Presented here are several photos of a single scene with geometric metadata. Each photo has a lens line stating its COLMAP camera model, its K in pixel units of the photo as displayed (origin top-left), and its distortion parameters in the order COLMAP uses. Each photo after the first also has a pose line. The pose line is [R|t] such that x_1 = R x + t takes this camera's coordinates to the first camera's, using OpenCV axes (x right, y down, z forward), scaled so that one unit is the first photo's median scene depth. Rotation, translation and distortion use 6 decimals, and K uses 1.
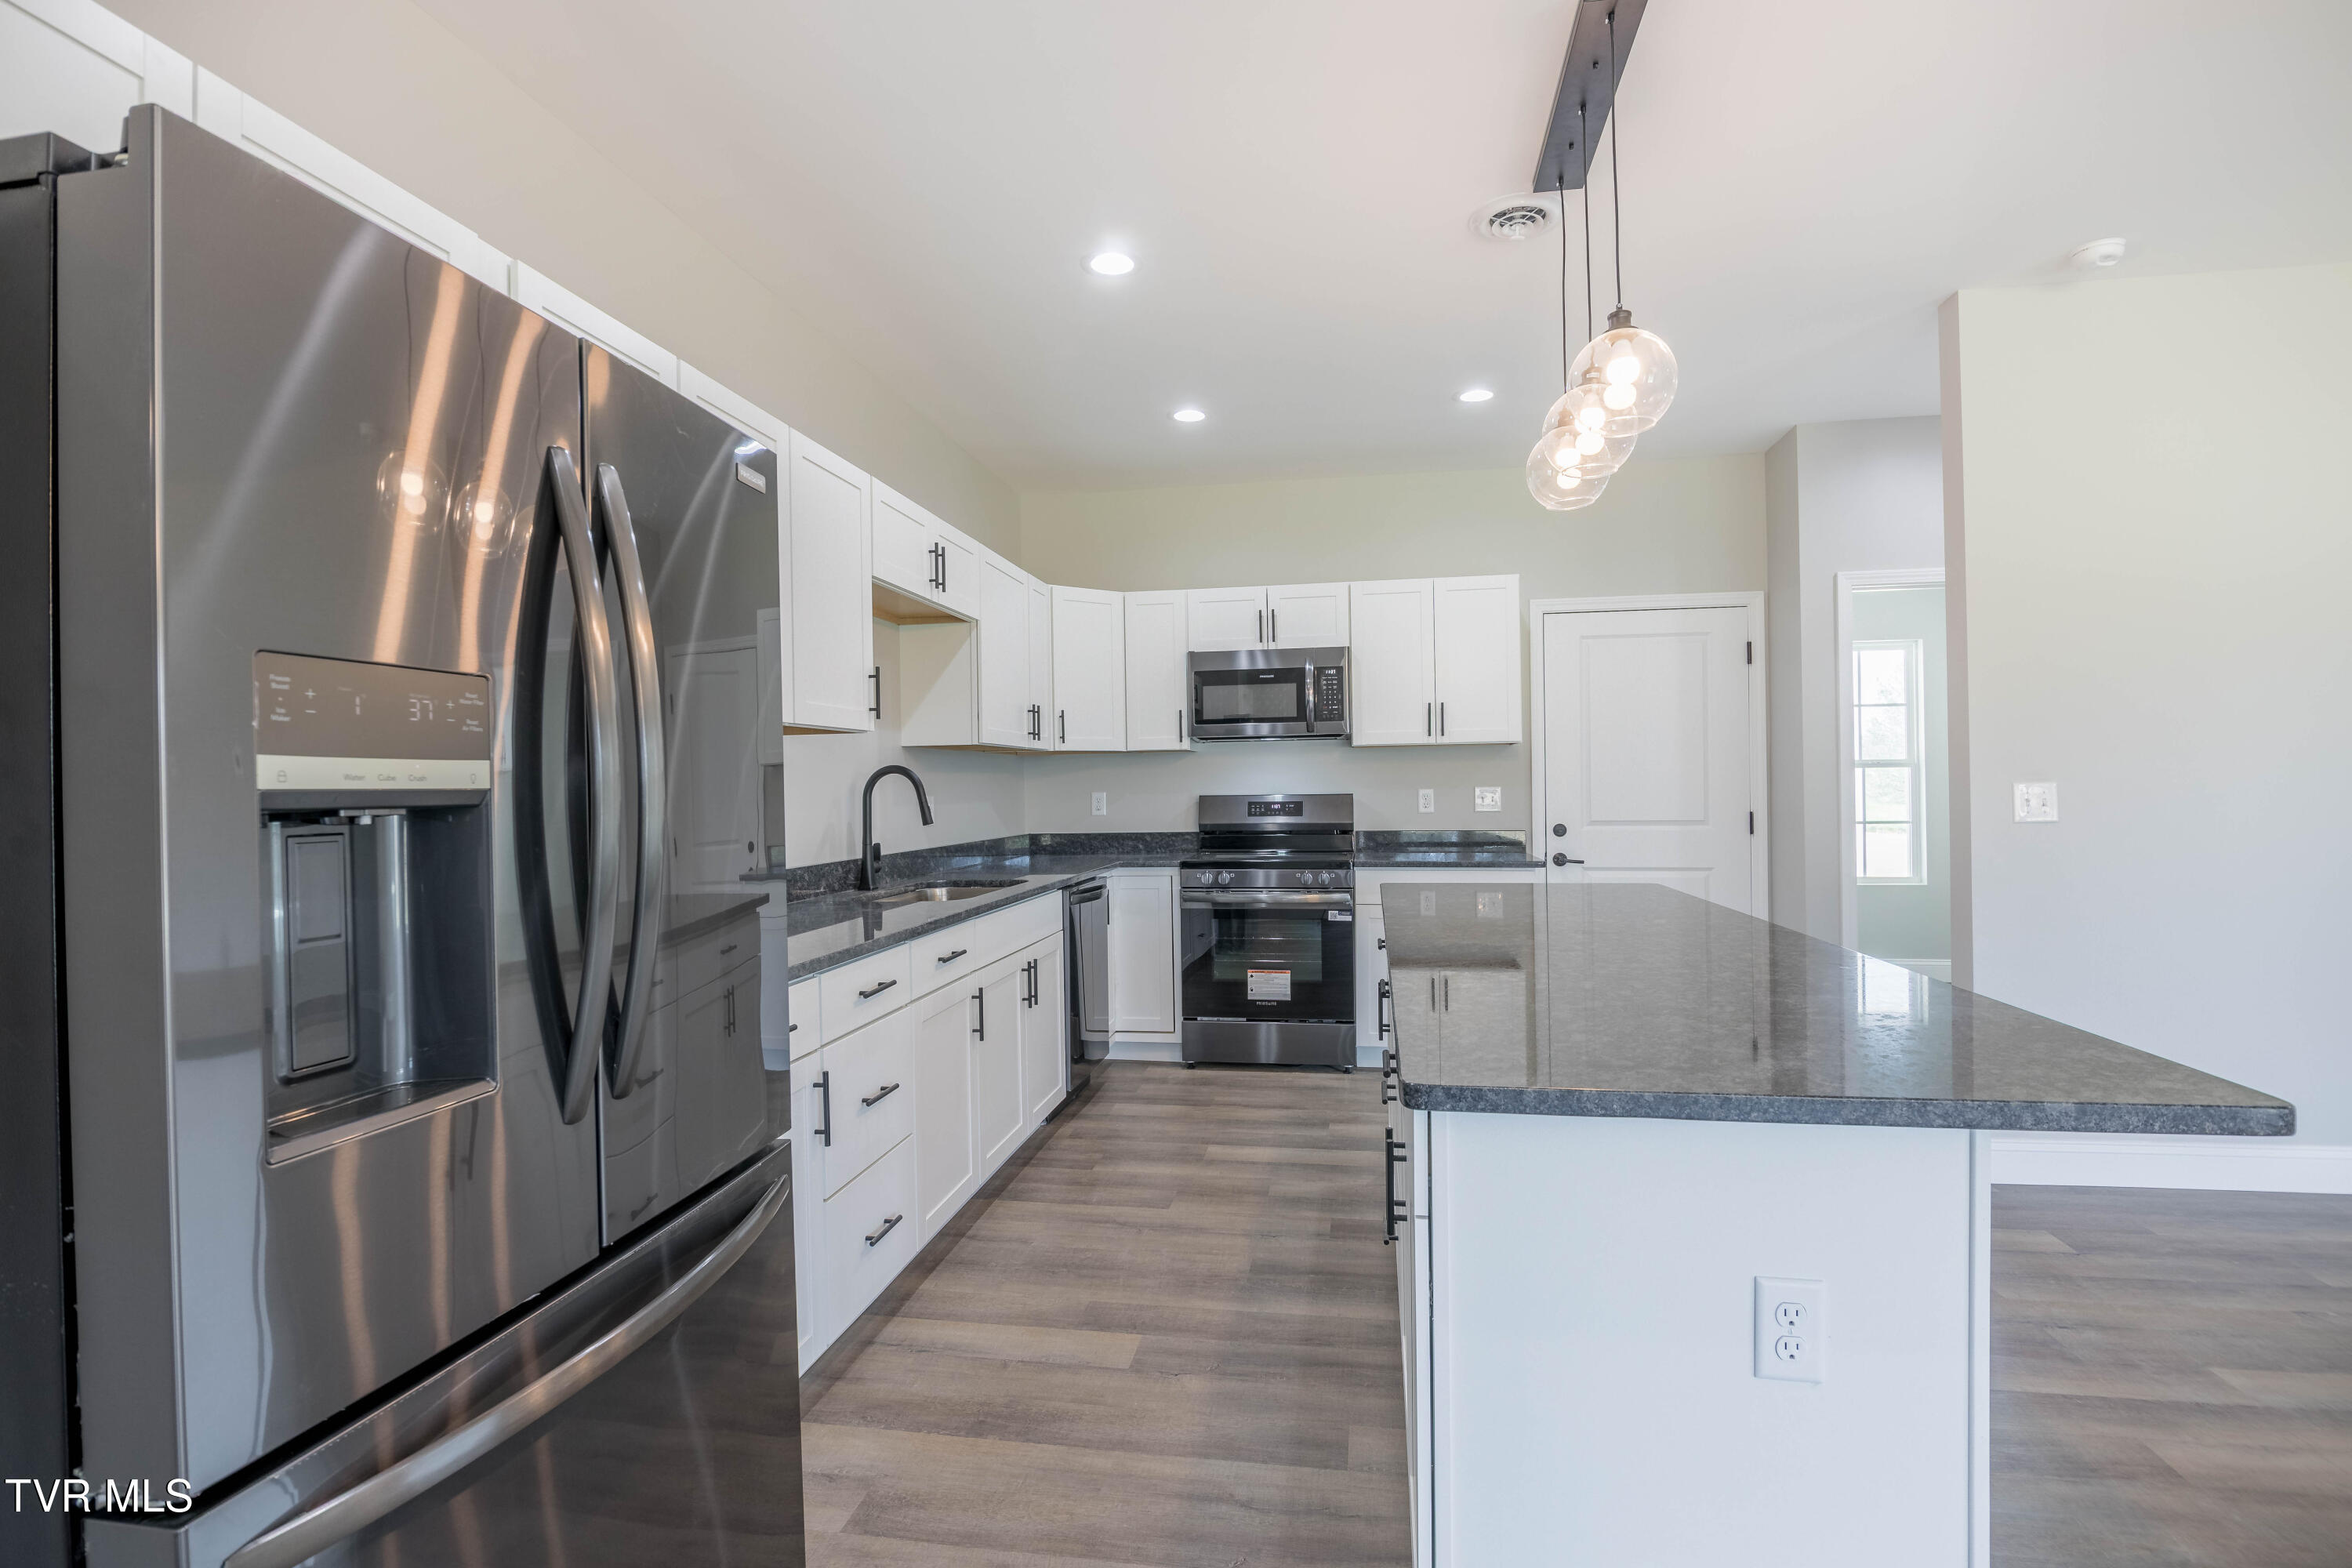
lens RADIAL K [[1104.5, 0, 1179.8], [0, 1104.5, 790.7], [0, 0, 1]] dist [0.000349, -0.005677]
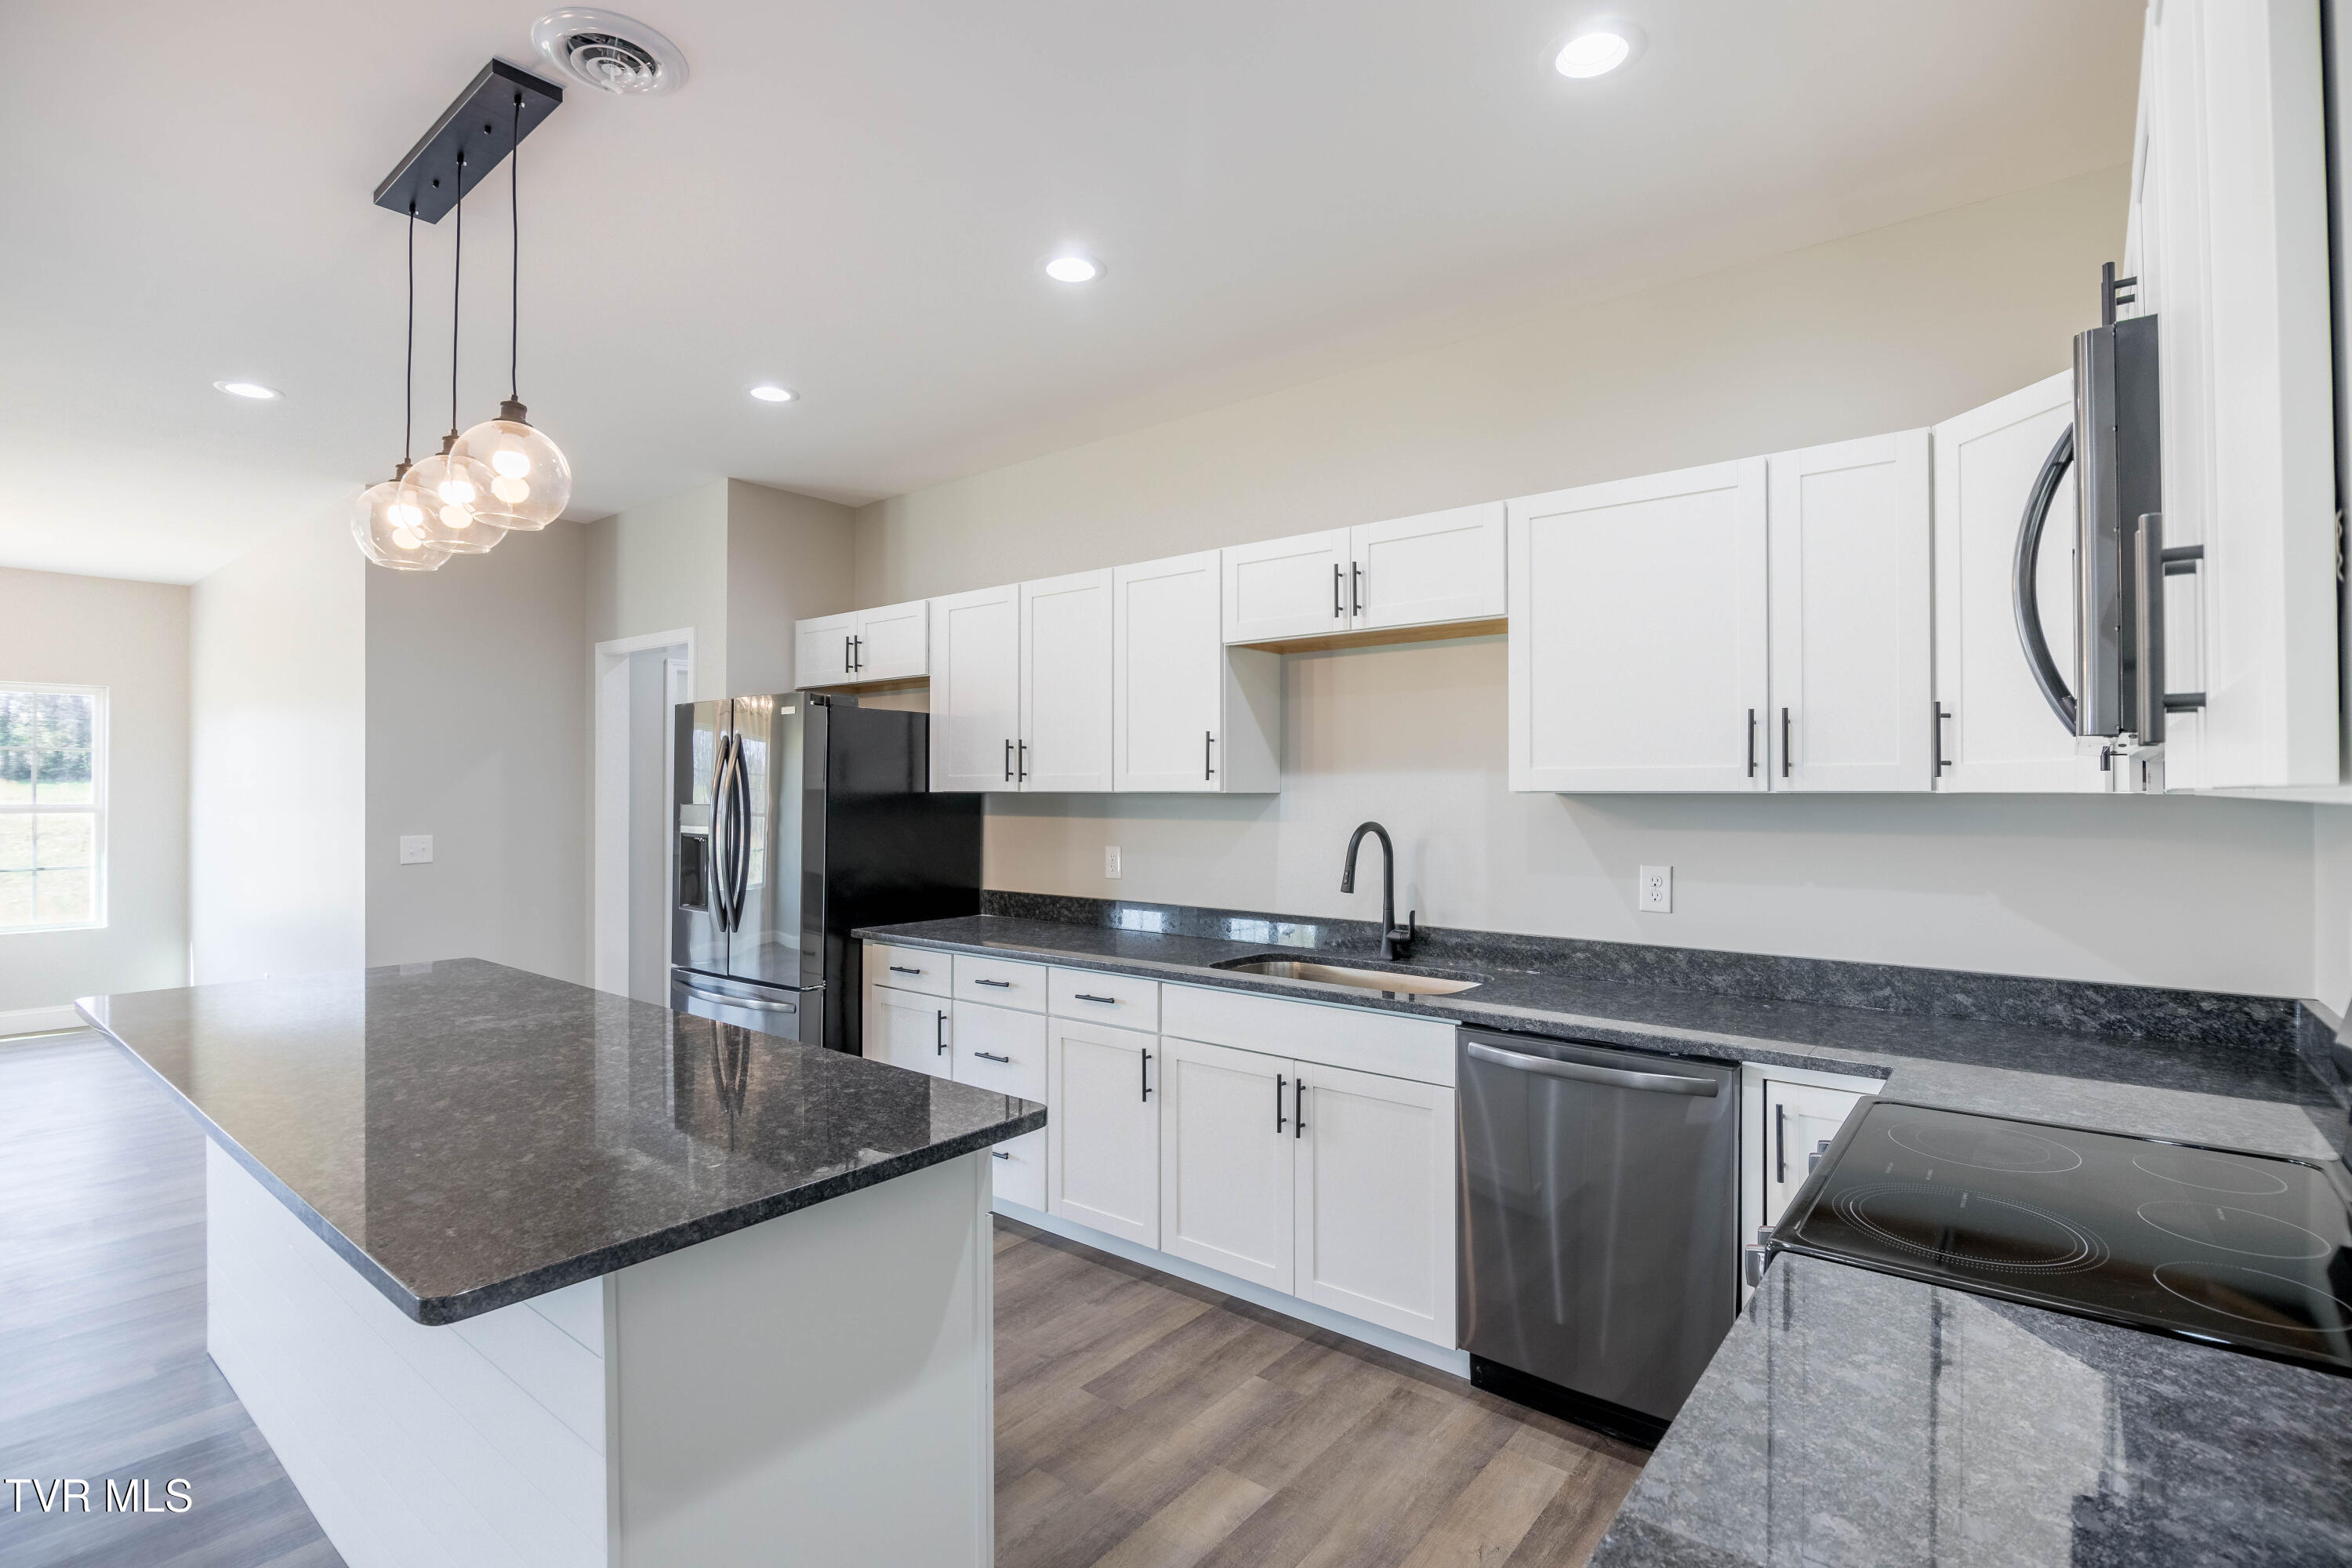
lens RADIAL K [[1104.5, 0, 1179.8], [0, 1104.5, 790.7], [0, 0, 1]] dist [0.000349, -0.005677]
pose [[-0.489893, 0.012727, -0.871690, 0.430370], [0.002138, 0.999908, 0.013398, -0.044150], [0.871780, 0.004700, -0.489875, 0.964389]]
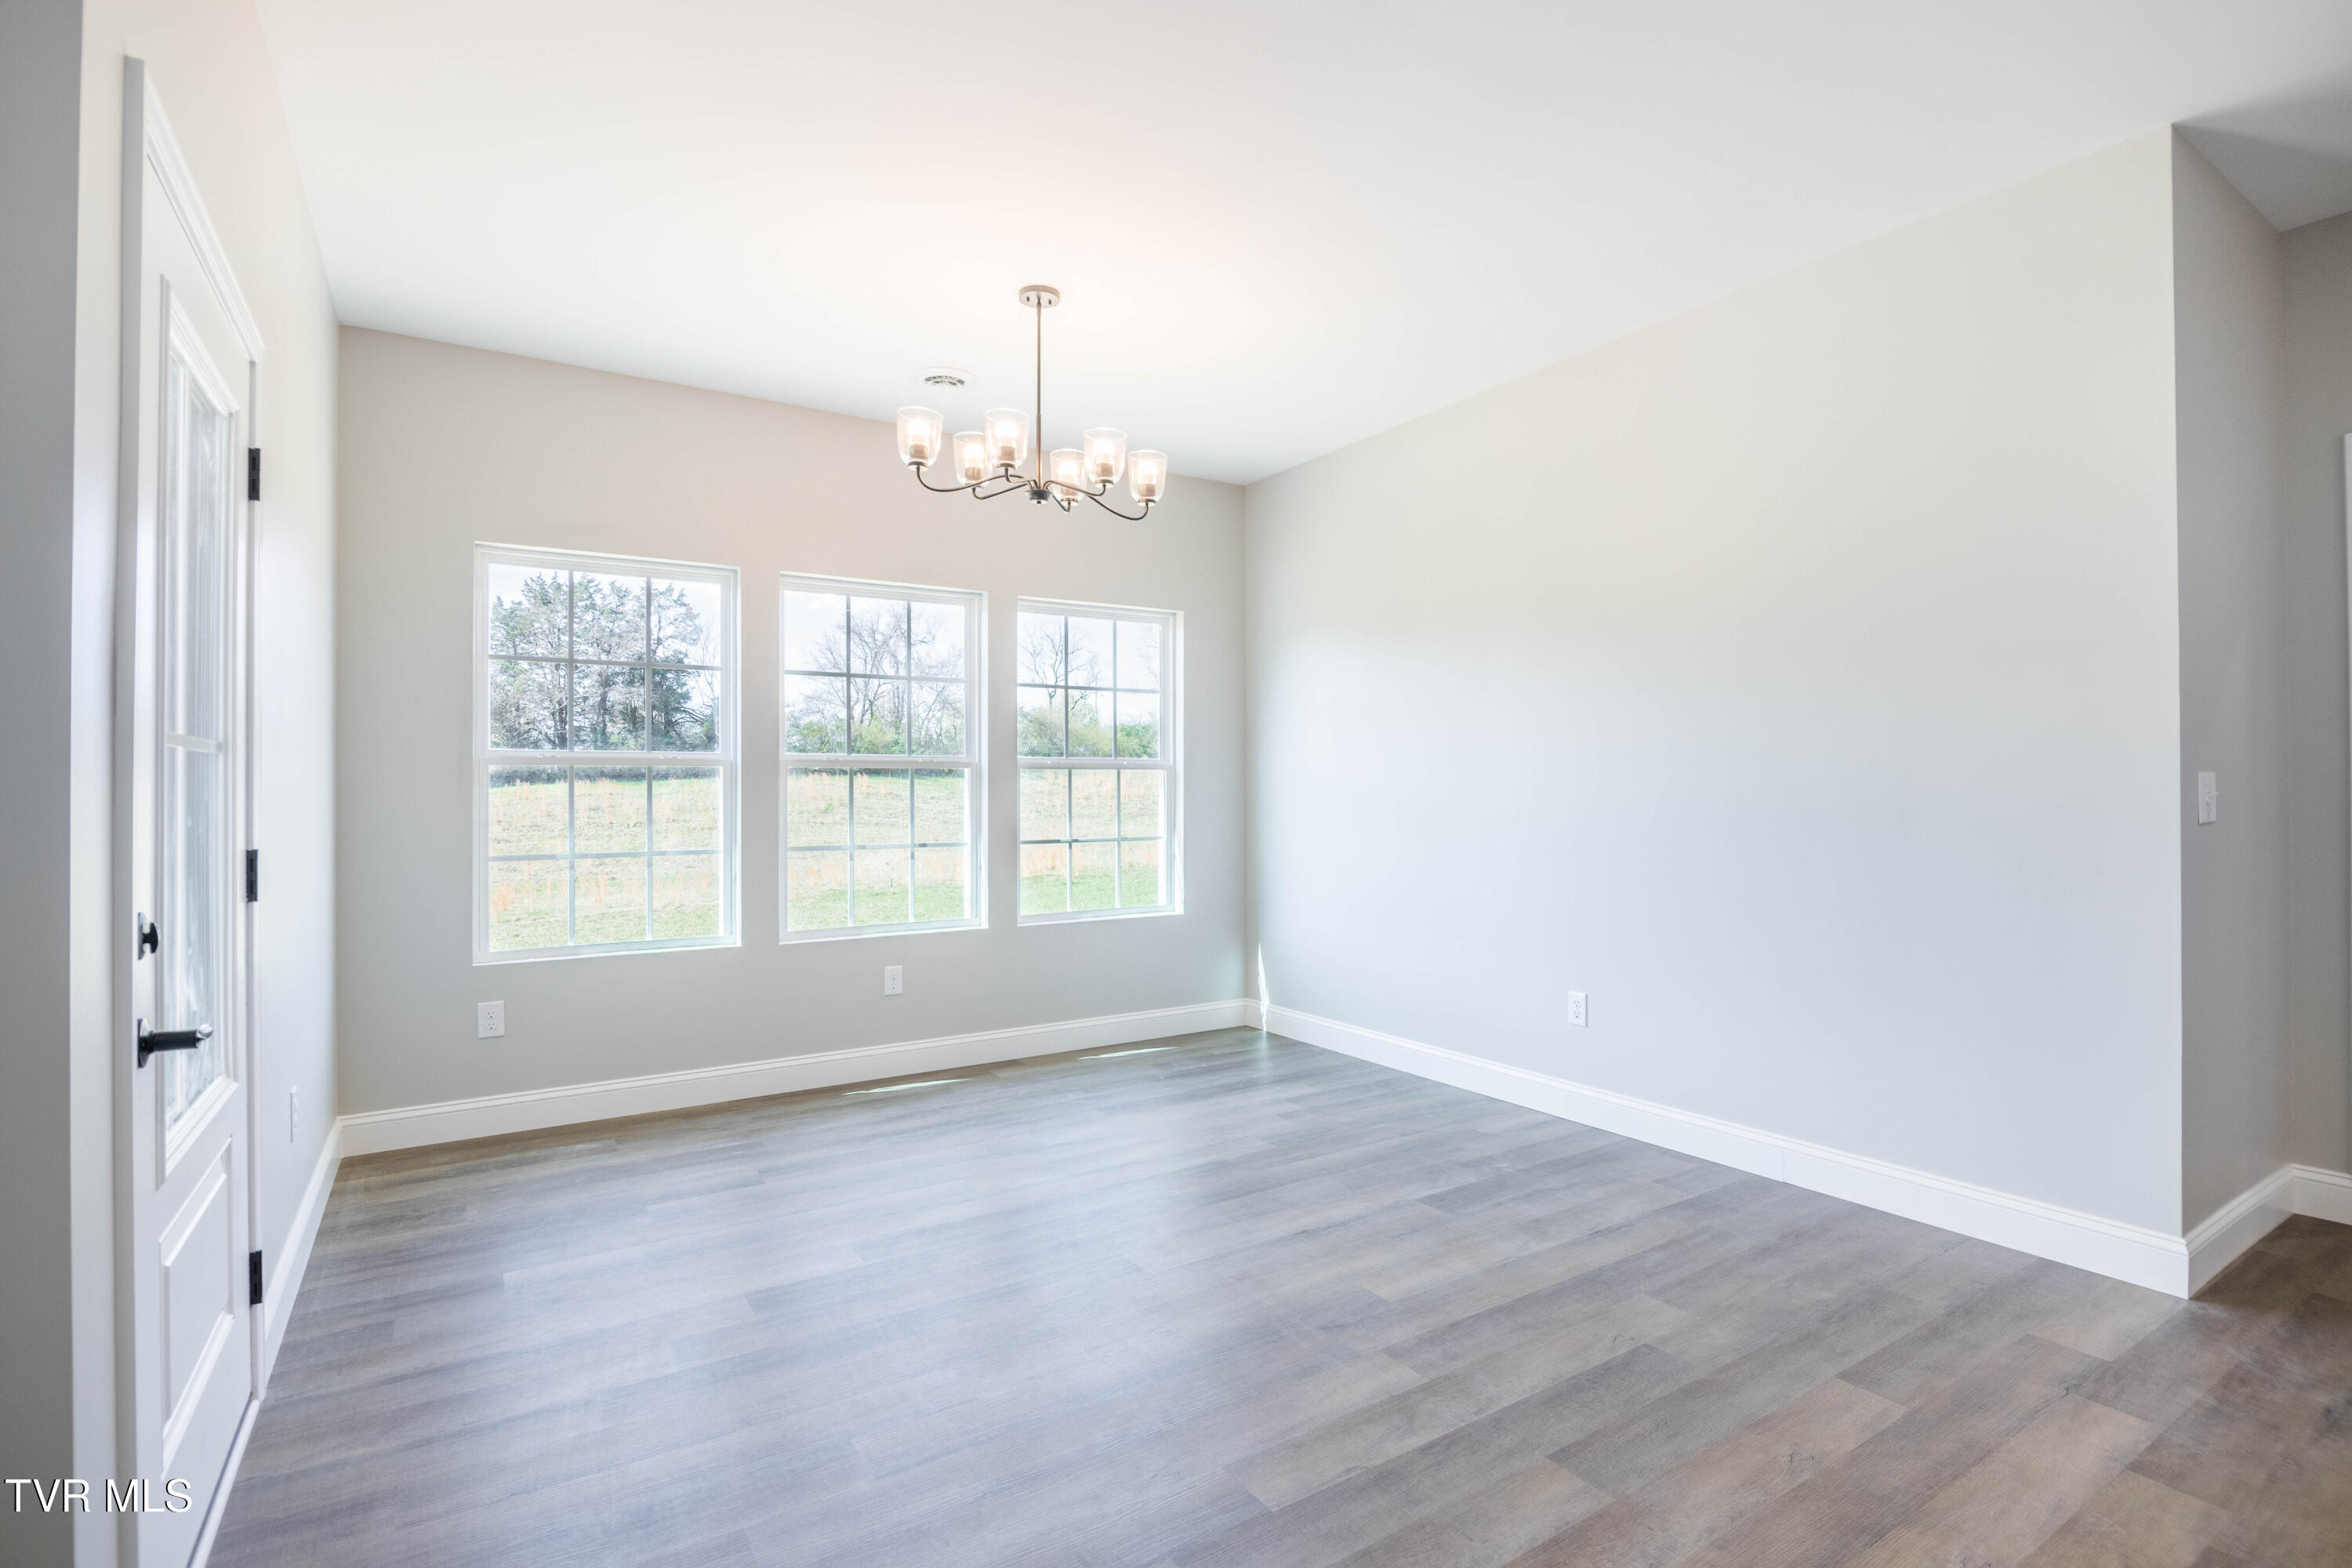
lens RADIAL K [[1104.5, 0, 1179.8], [0, 1104.5, 790.7], [0, 0, 1]] dist [0.000349, -0.005677]
pose [[-0.737748, 0.019511, -0.674795, 0.632003], [0.011352, 0.999799, 0.016497, 0.001855], [0.674981, 0.004511, -0.737821, -0.058277]]
